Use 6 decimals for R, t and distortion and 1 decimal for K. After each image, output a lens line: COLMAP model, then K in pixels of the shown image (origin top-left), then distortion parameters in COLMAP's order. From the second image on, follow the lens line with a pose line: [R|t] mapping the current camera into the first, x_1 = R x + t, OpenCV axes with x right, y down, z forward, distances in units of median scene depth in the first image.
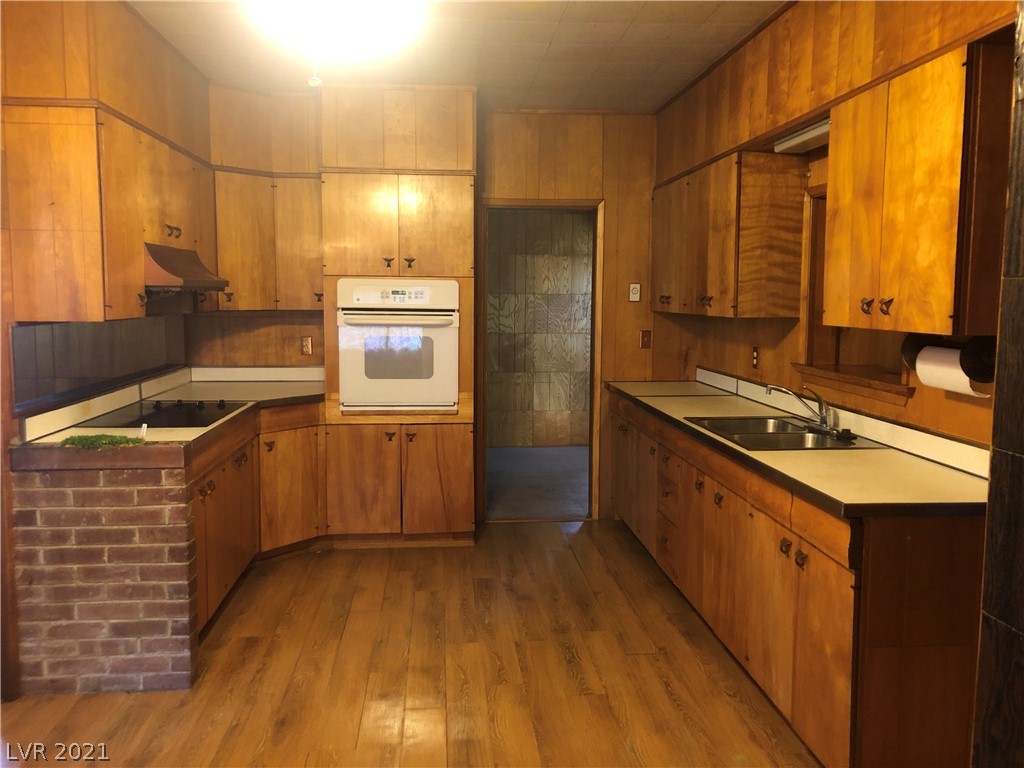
lens RADIAL K [[859.9, 0, 512.0], [0, 859.9, 384.0], [0, 0, 1]] dist [0.040675, -0.008401]
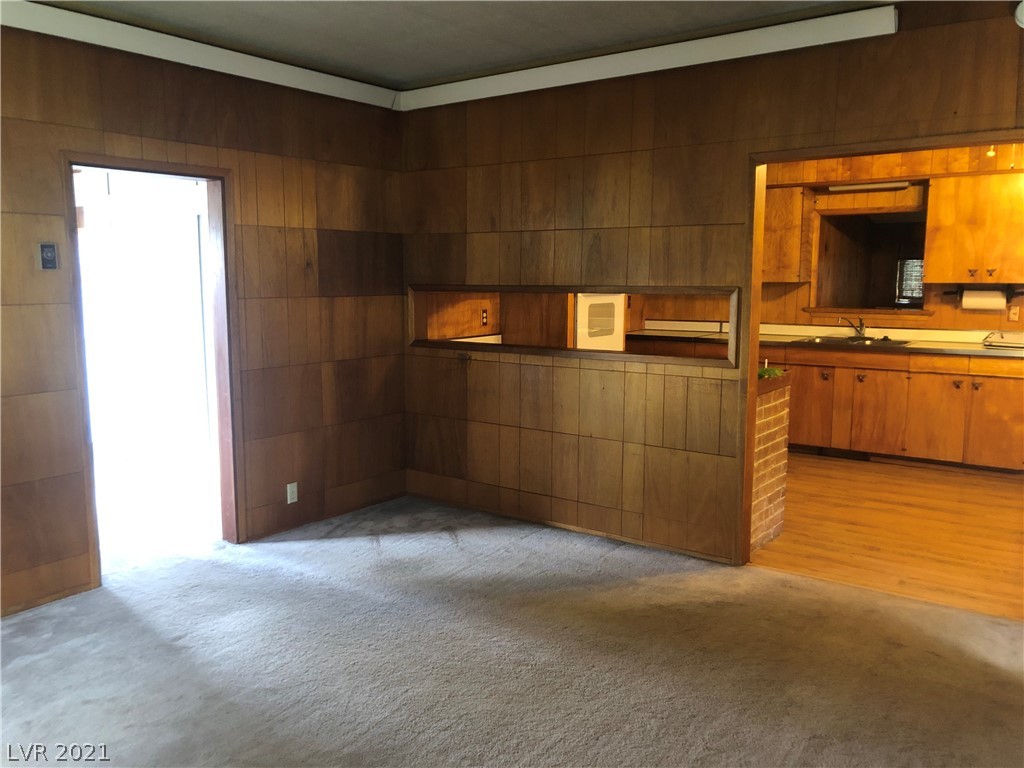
lens RADIAL K [[859.9, 0, 512.0], [0, 859.9, 384.0], [0, 0, 1]] dist [0.040675, -0.008401]
pose [[0.658616, -0.109255, 0.744505, -1.870593], [0.084913, 0.993875, 0.070733, -0.057268], [-0.747673, 0.016632, 0.663859, 0.356325]]
